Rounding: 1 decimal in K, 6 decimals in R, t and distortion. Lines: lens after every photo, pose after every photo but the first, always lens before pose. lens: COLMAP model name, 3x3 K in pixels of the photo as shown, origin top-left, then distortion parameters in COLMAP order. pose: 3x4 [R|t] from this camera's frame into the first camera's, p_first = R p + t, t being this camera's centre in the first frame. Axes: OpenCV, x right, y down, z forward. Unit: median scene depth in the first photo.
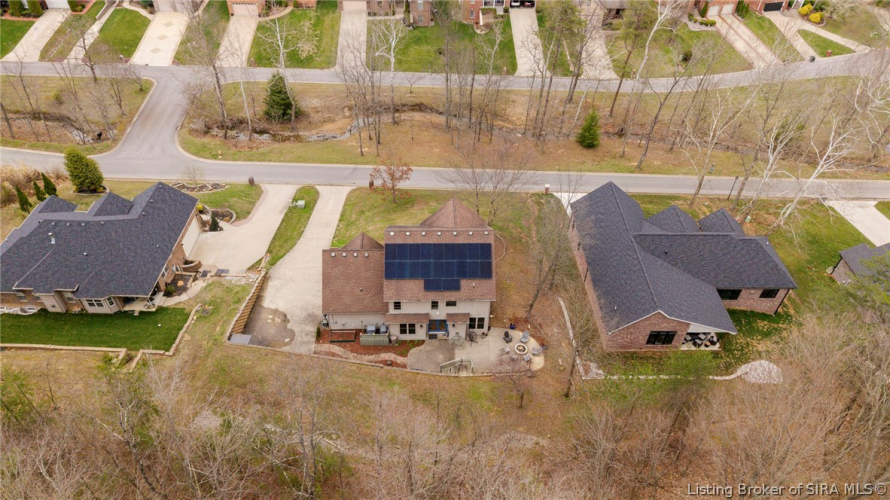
lens RADIAL K [[597.3, 0, 445.0], [0, 597.3, 250.0], [0, 0, 1]] dist [0.034019, -0.027937]
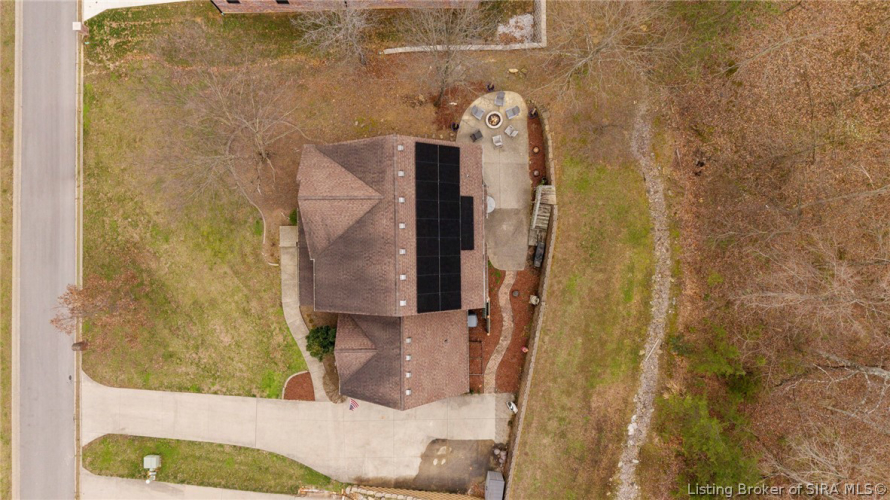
lens RADIAL K [[597.3, 0, 445.0], [0, 597.3, 250.0], [0, 0, 1]] dist [0.034019, -0.027937]
pose [[0.018983, -0.999368, -0.030059, -0.010663], [0.658817, -0.010112, 0.752235, -0.322400], [-0.752063, -0.034083, 0.658209, 0.398361]]
